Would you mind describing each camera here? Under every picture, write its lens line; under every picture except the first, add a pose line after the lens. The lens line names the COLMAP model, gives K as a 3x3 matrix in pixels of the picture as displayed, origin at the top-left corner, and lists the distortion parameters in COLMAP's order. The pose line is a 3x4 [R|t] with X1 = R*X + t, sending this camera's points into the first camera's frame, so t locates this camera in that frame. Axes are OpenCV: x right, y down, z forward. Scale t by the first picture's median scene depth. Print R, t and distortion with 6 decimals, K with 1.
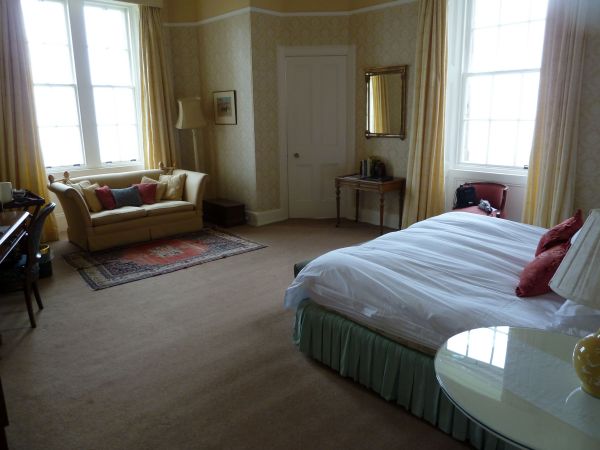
lens RADIAL K [[455.4, 0, 298.6], [0, 455.4, 222.2], [0, 0, 1]] dist [-0.008820, -0.000817]
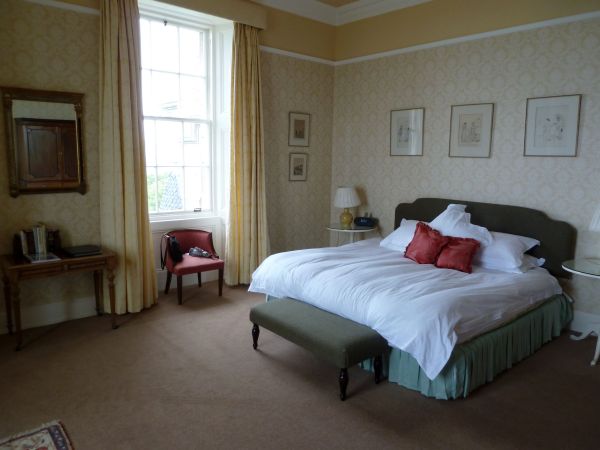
lens RADIAL K [[455.4, 0, 298.6], [0, 455.4, 222.2], [0, 0, 1]] dist [-0.008820, -0.000817]
pose [[0.011851, -0.136599, 0.990556, -0.516498], [0.213407, 0.968147, 0.130955, -0.166025], [-0.976892, 0.209839, 0.040624, 0.669830]]
